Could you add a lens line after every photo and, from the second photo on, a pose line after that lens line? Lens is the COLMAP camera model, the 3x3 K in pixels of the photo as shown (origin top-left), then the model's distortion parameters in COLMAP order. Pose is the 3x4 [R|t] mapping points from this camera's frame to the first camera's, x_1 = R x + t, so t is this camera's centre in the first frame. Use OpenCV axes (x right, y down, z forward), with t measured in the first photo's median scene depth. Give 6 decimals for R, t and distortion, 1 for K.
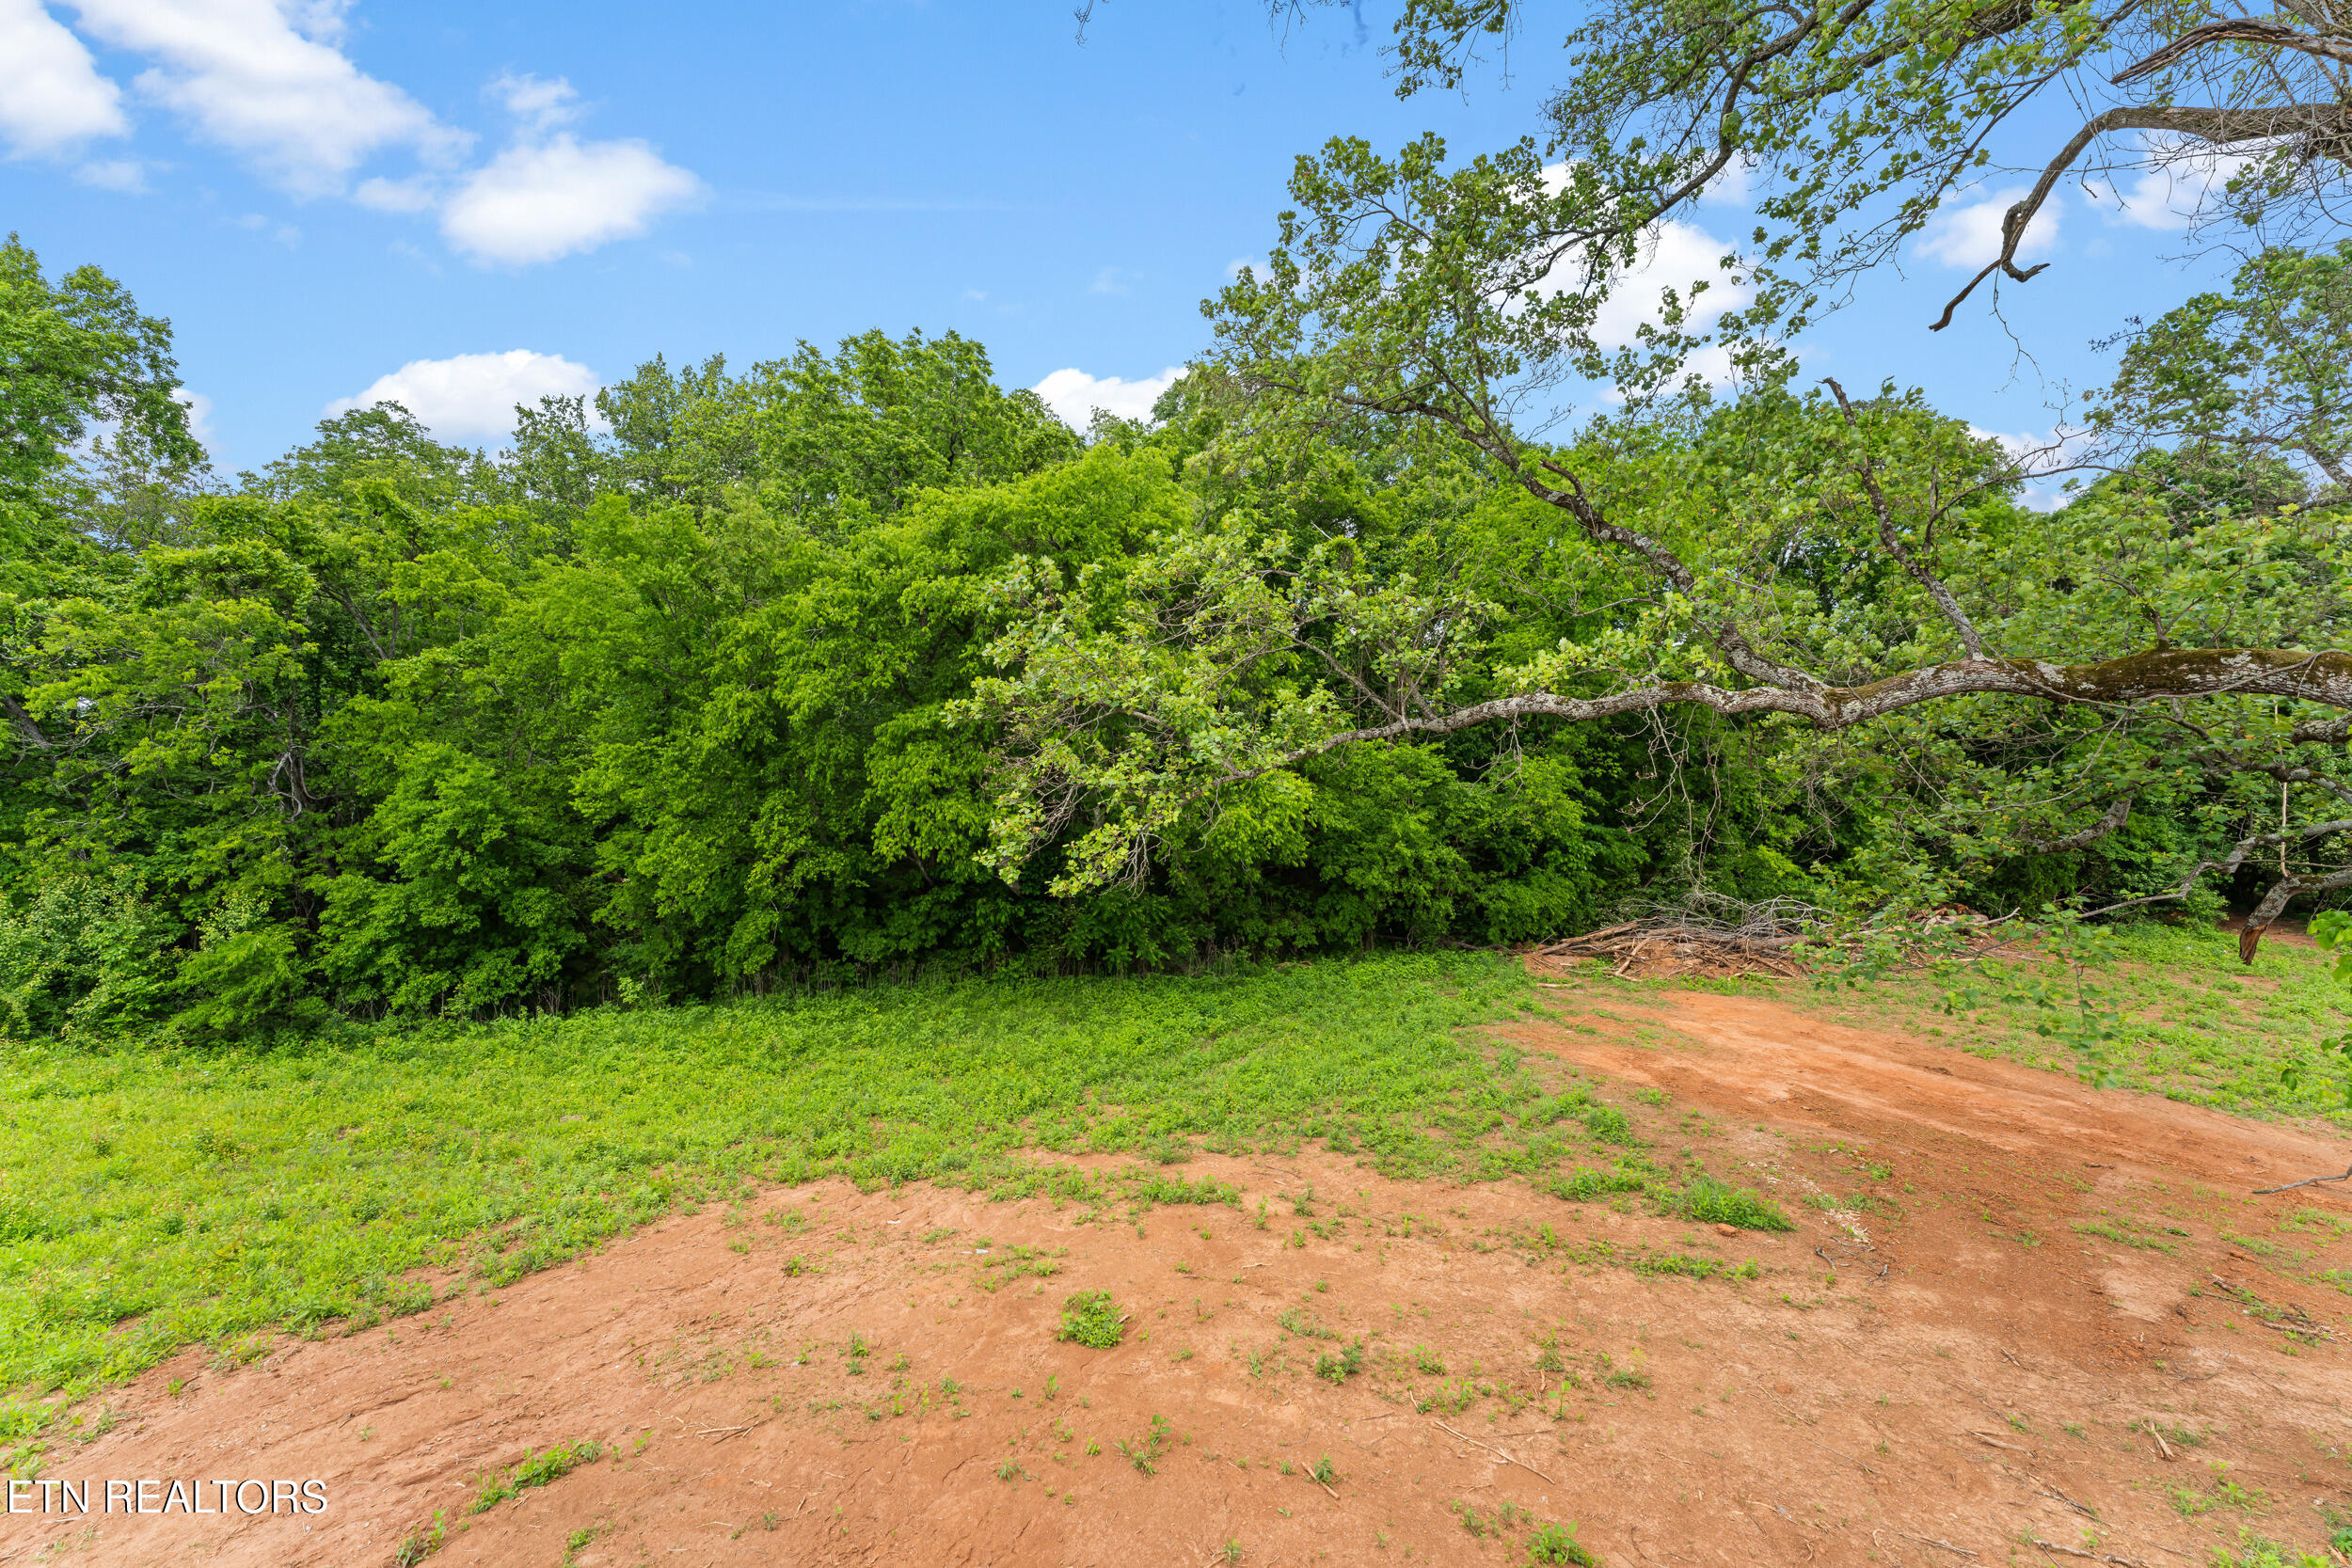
lens RADIAL K [[1013.7, 0, 1169.7], [0, 1013.7, 787.8], [0, 0, 1]] dist [0.029528, 0.000141]
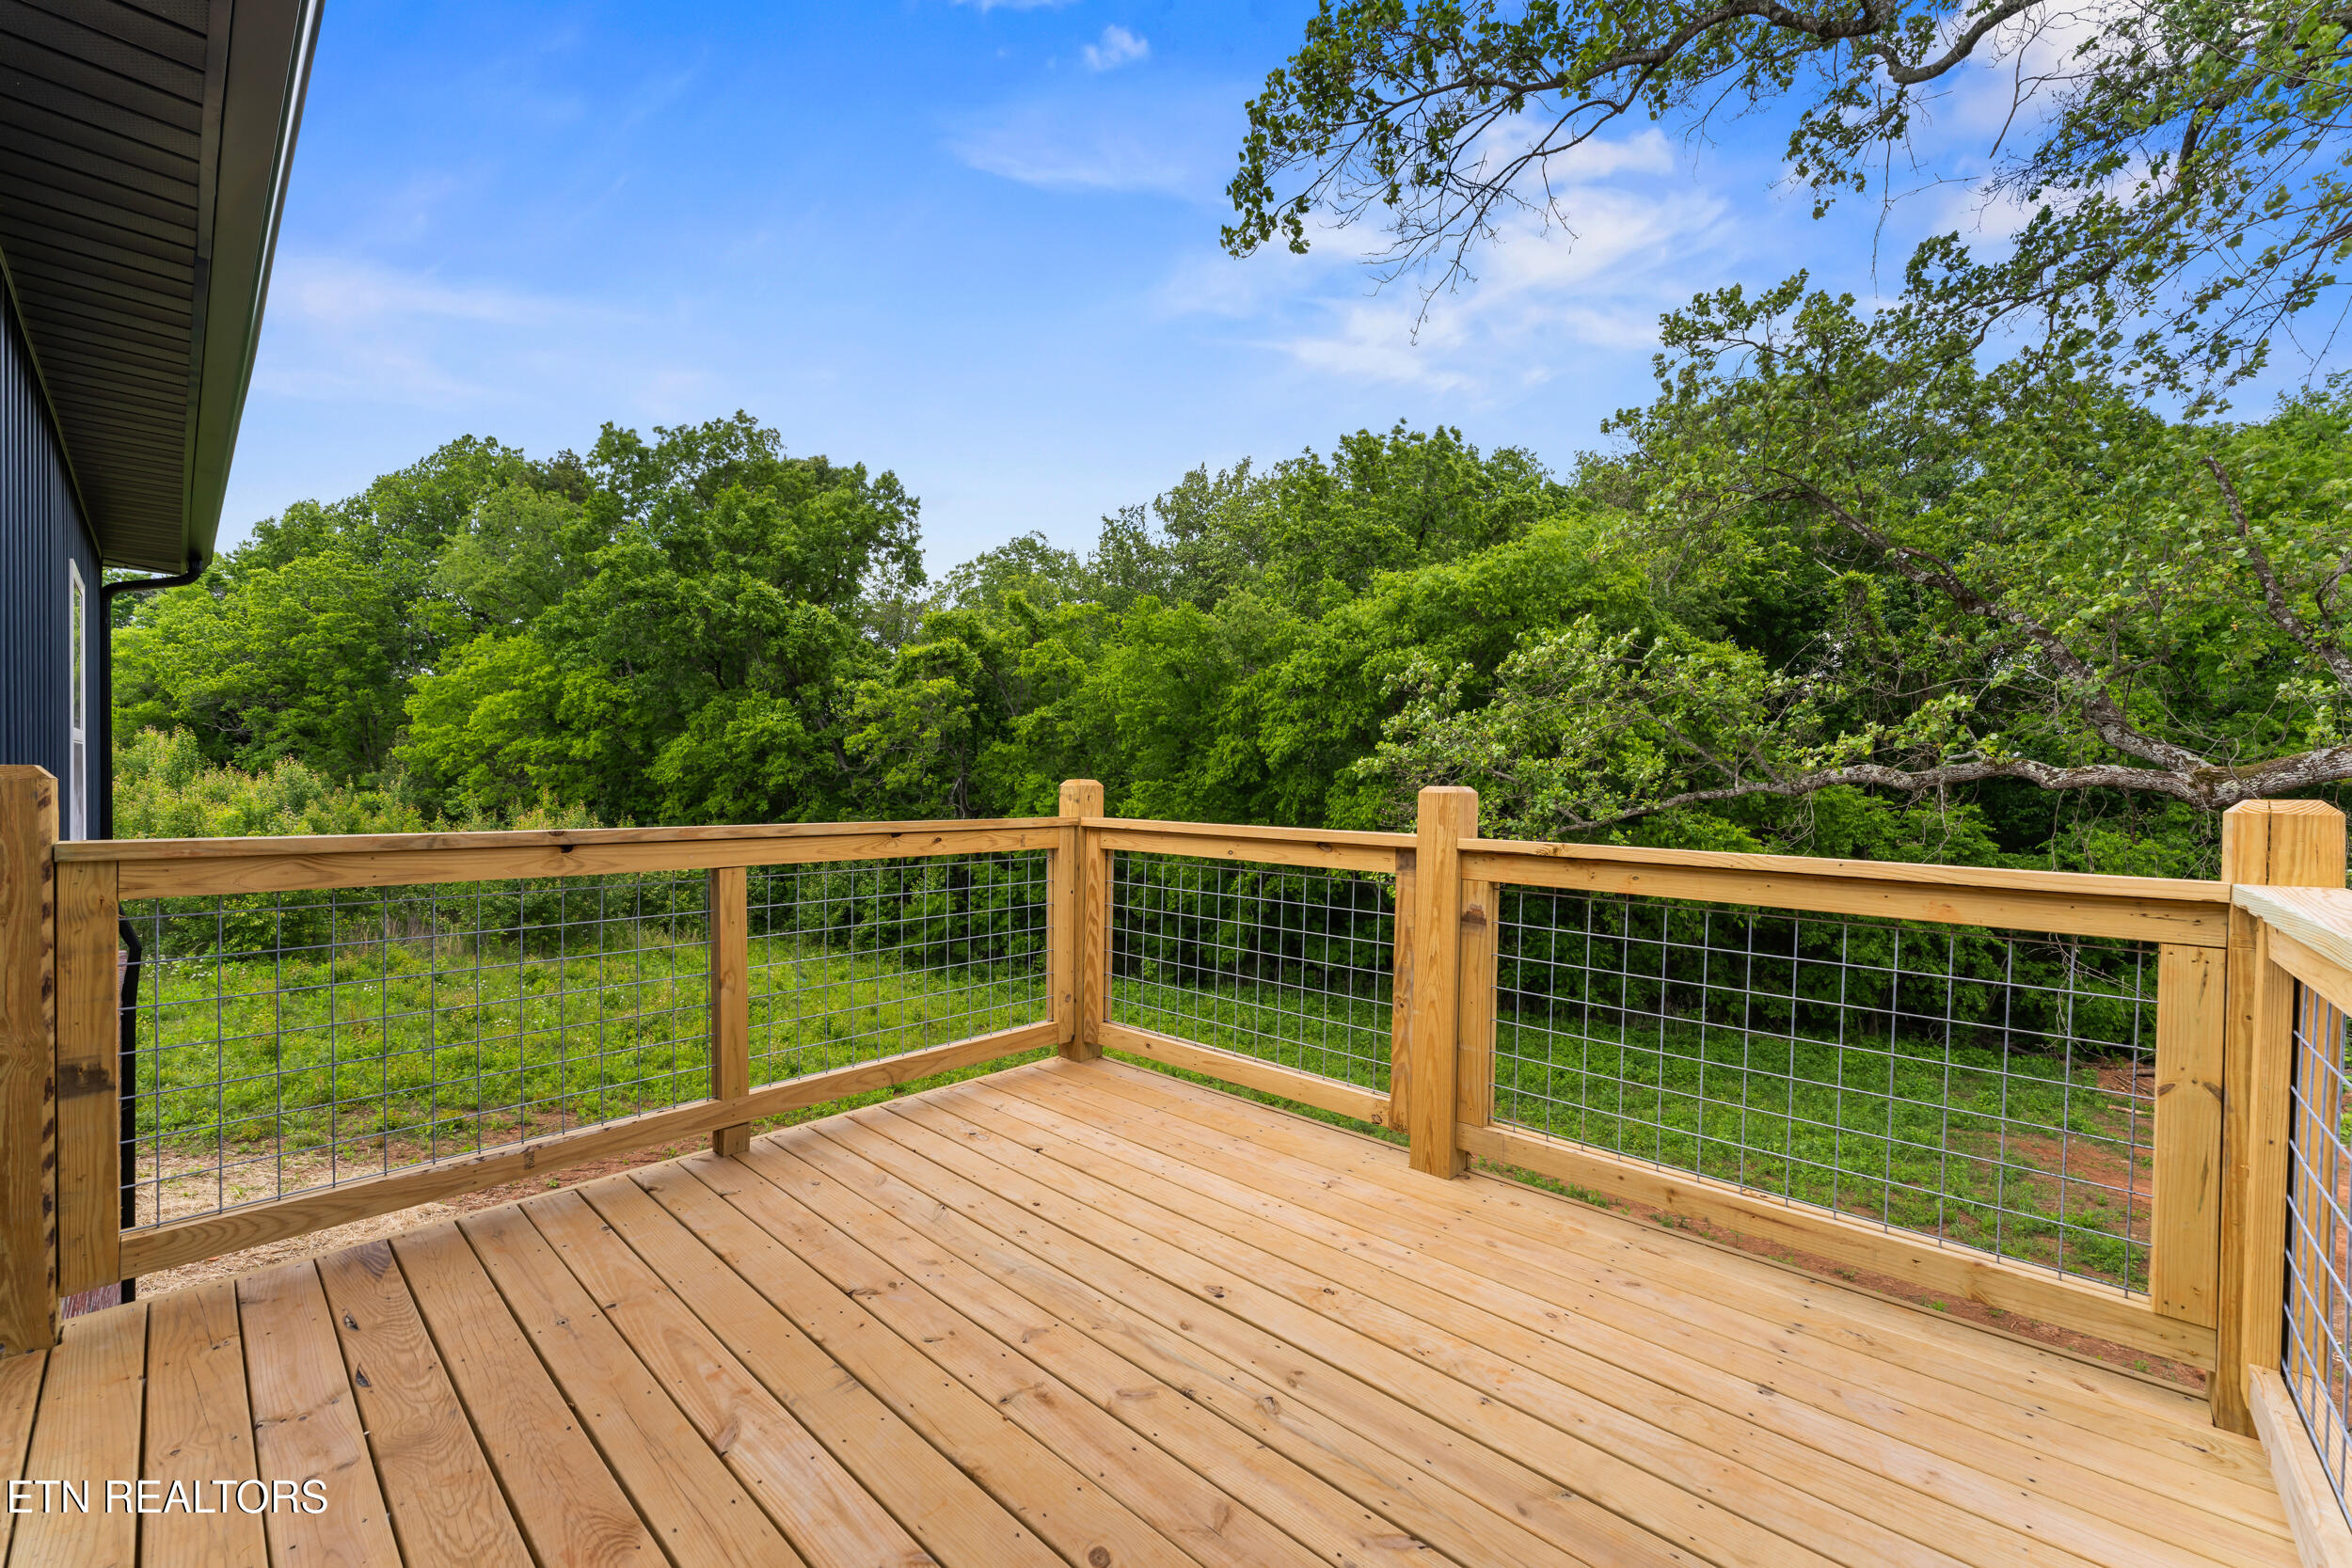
lens RADIAL K [[956.7, 0, 1176.0], [0, 956.7, 784.0], [0, 0, 1]] dist [0.000481, -0.000339]
pose [[0.889940, 0.033139, -0.454873, 0.057168], [-0.052793, 0.998137, -0.030571, 0.000130], [0.453013, 0.051221, 0.890032, -0.089801]]
